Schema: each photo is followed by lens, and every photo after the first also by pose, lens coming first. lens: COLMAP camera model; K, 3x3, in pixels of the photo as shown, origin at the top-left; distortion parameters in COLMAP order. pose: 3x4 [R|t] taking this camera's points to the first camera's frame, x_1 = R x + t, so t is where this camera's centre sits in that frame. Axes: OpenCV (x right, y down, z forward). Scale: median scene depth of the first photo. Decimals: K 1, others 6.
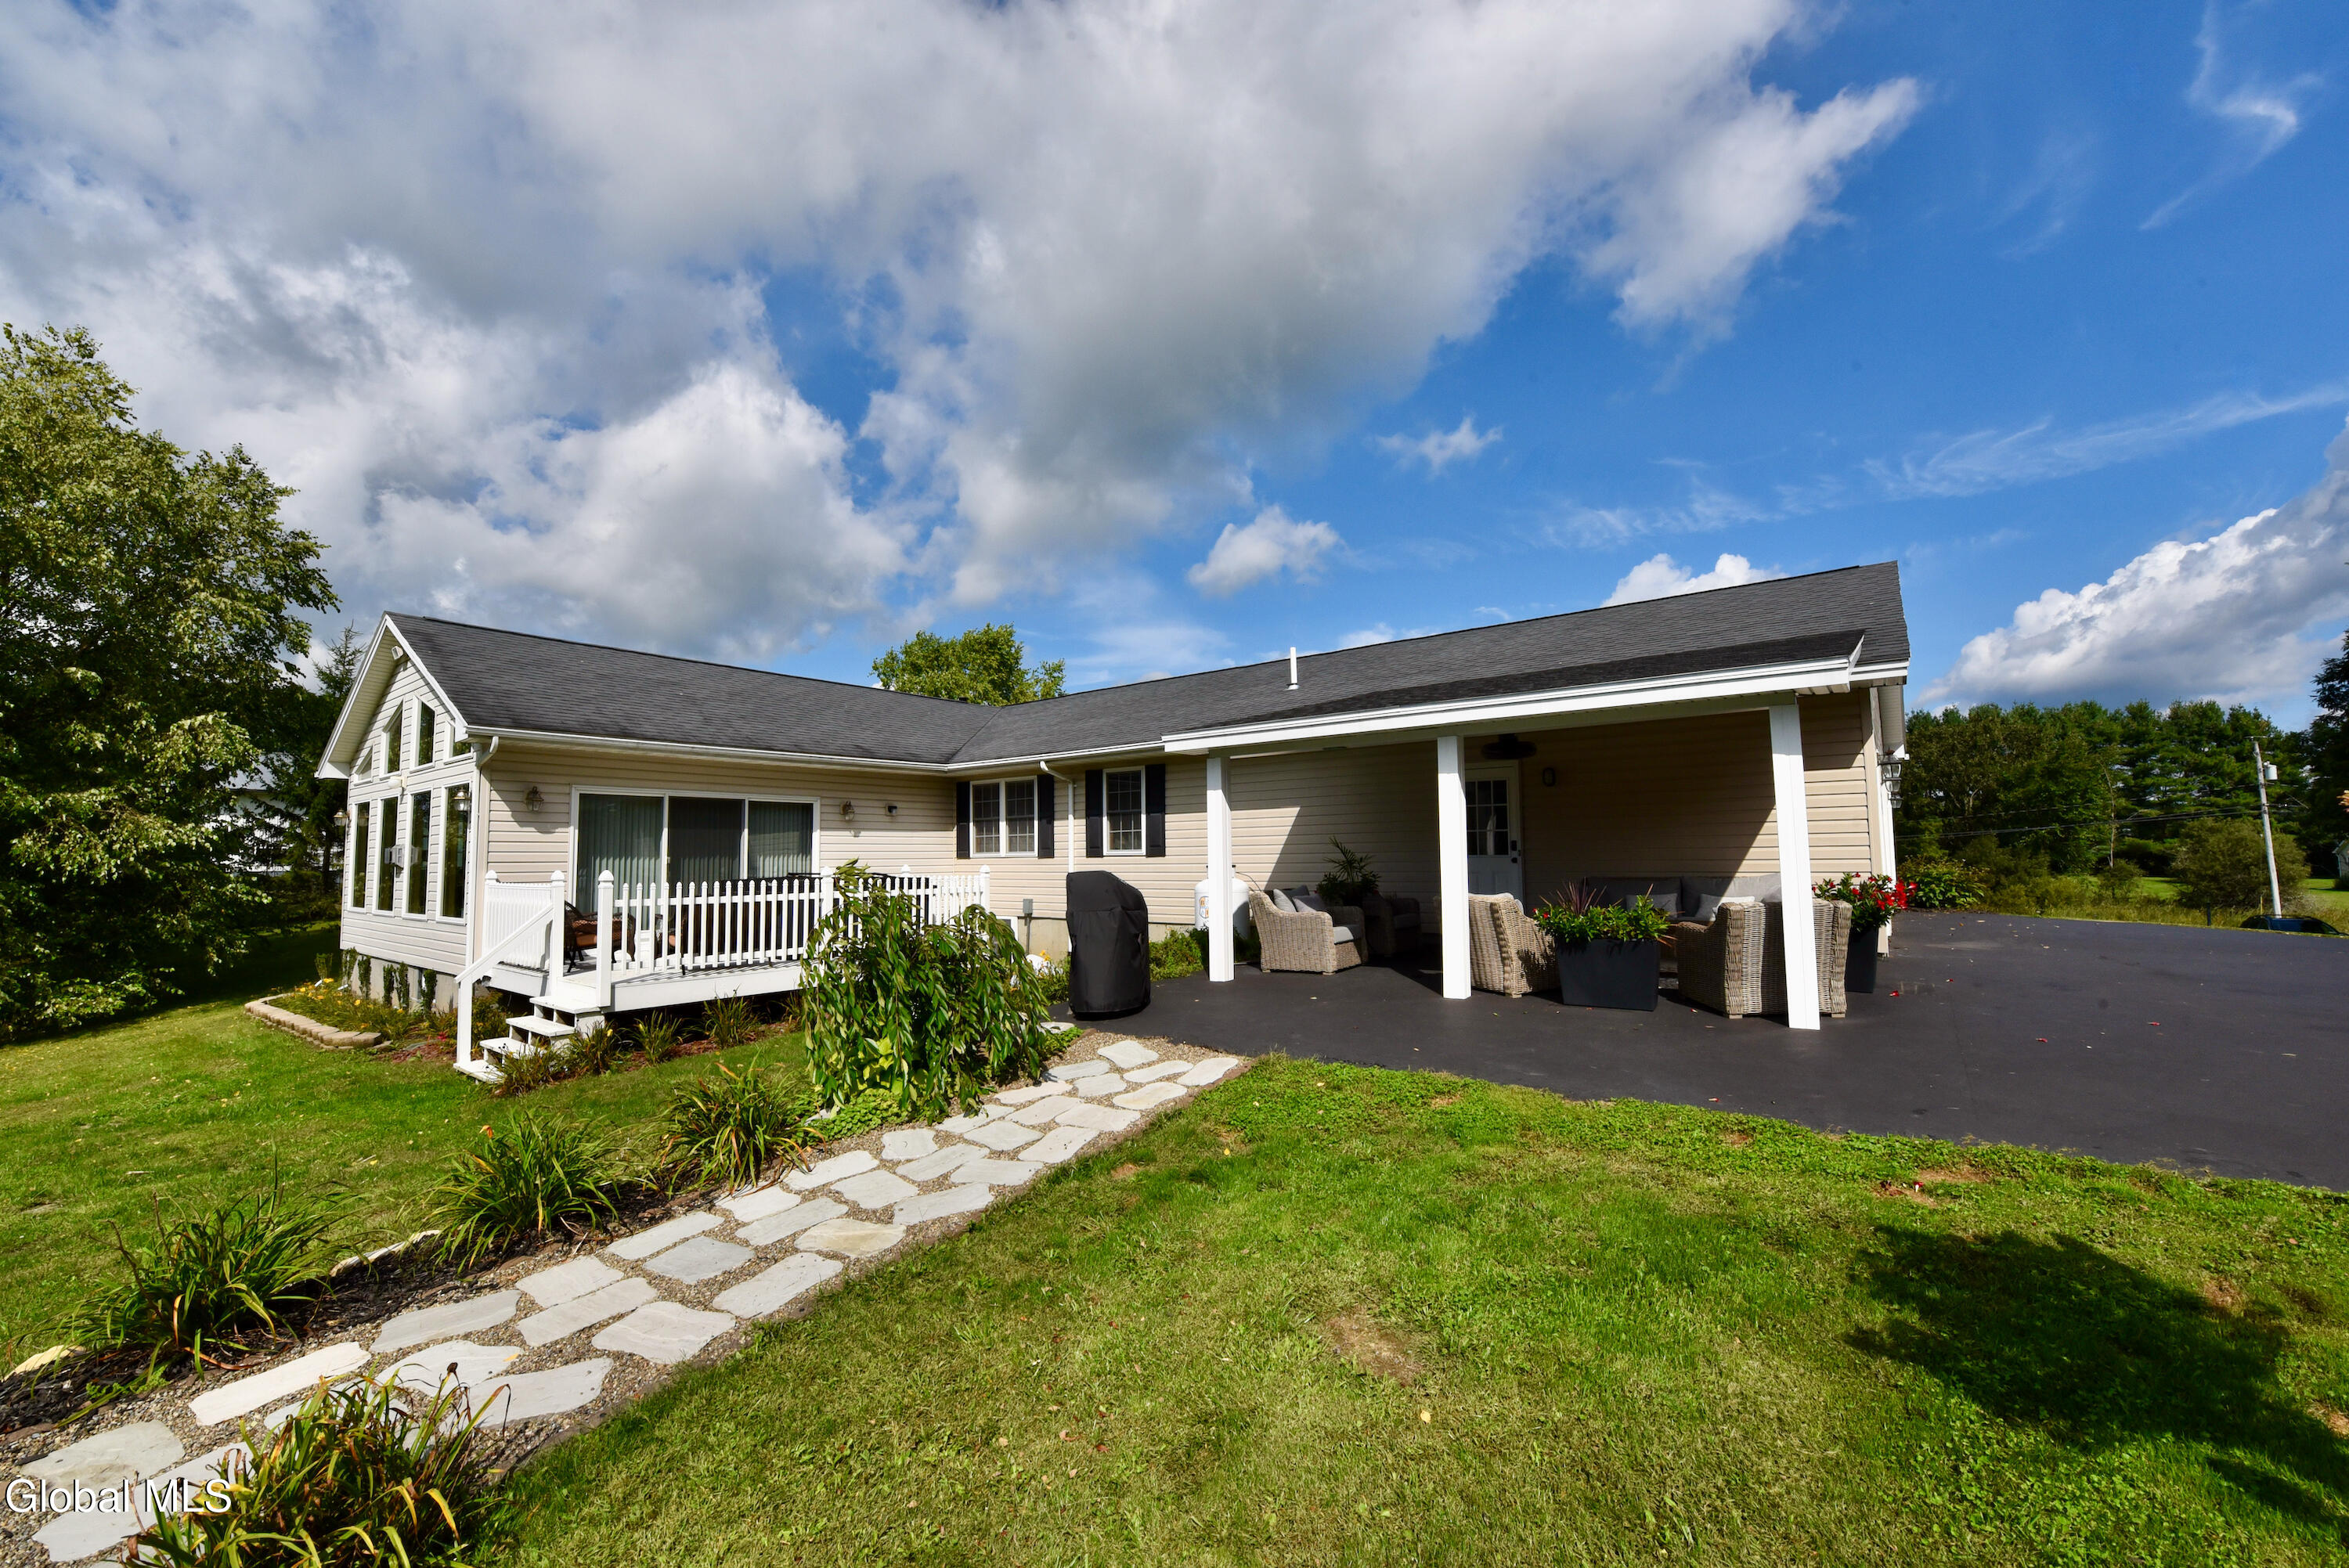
lens RADIAL K [[939.2, 0, 1222.8], [0, 939.2, 717.9], [0, 0, 1]] dist [-0.004477, 0.000414]
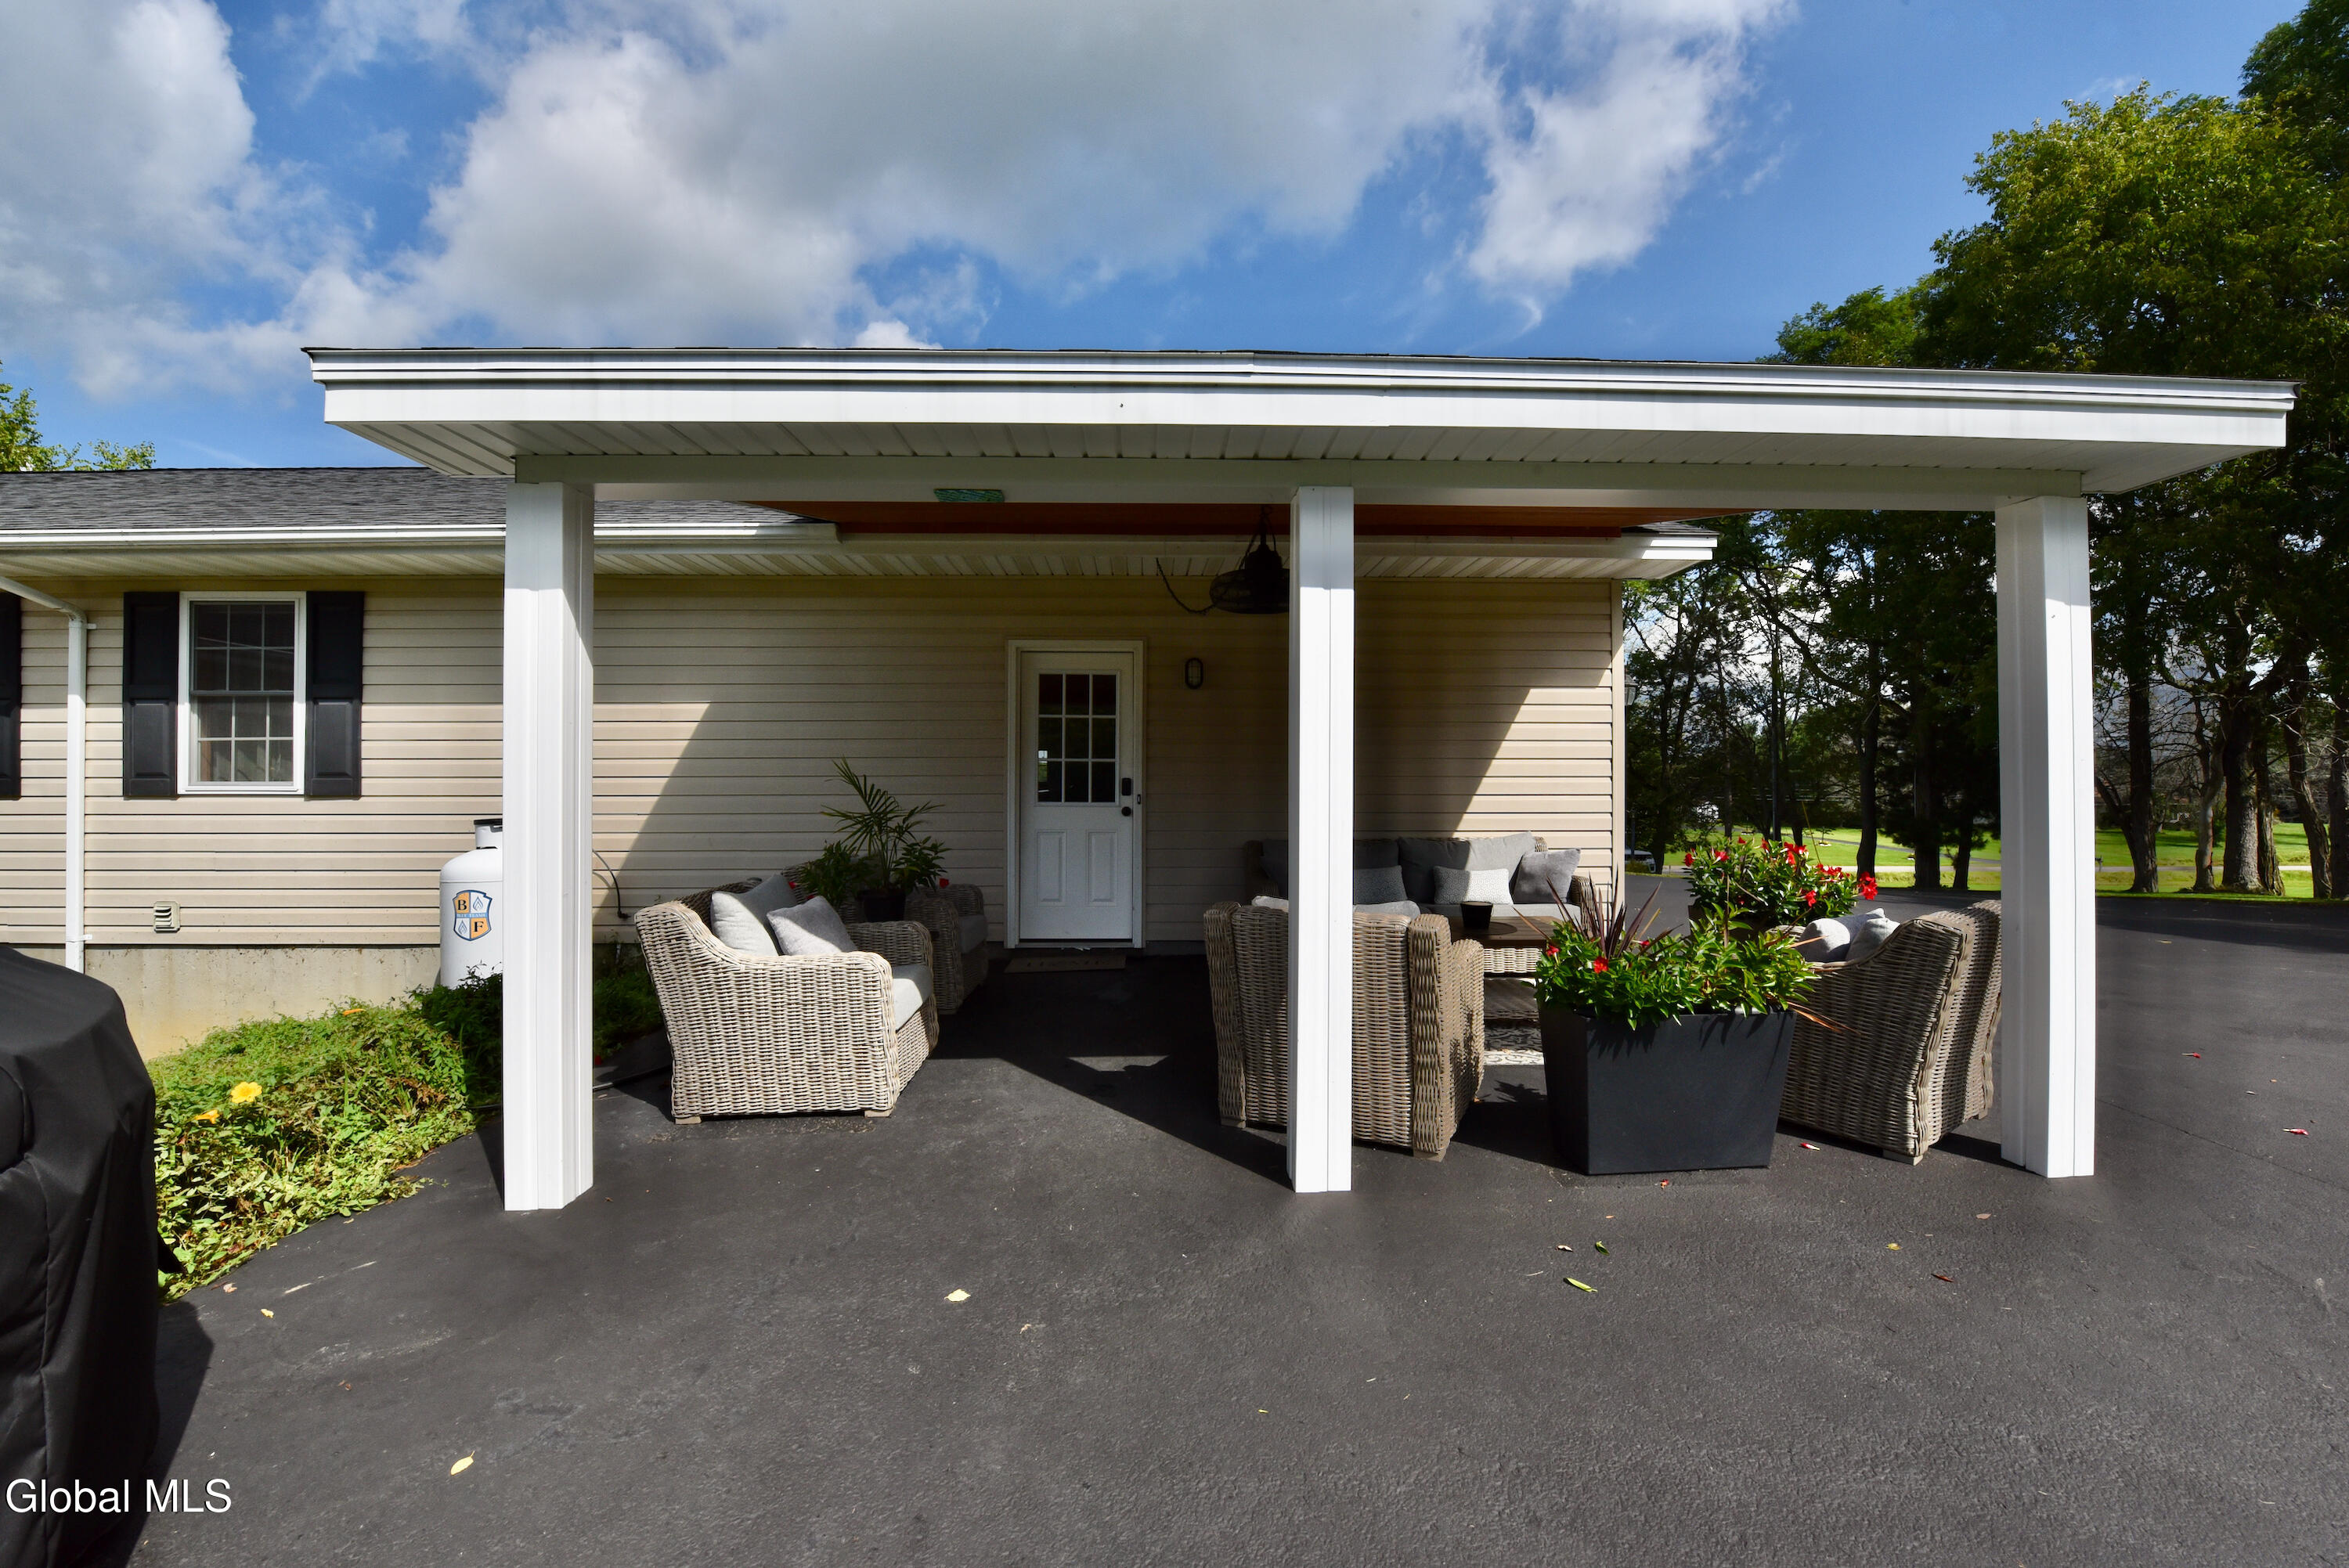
lens RADIAL K [[905.0, 0, 1150.7], [0, 905.0, 782.5], [0, 0, 1]] dist [-0.018368, 0.000060]
pose [[0.798321, 0.019044, 0.601930, -0.004744], [-0.098481, 0.990174, 0.099285, 0.017749], [-0.594125, -0.138541, 0.792352, 0.127405]]
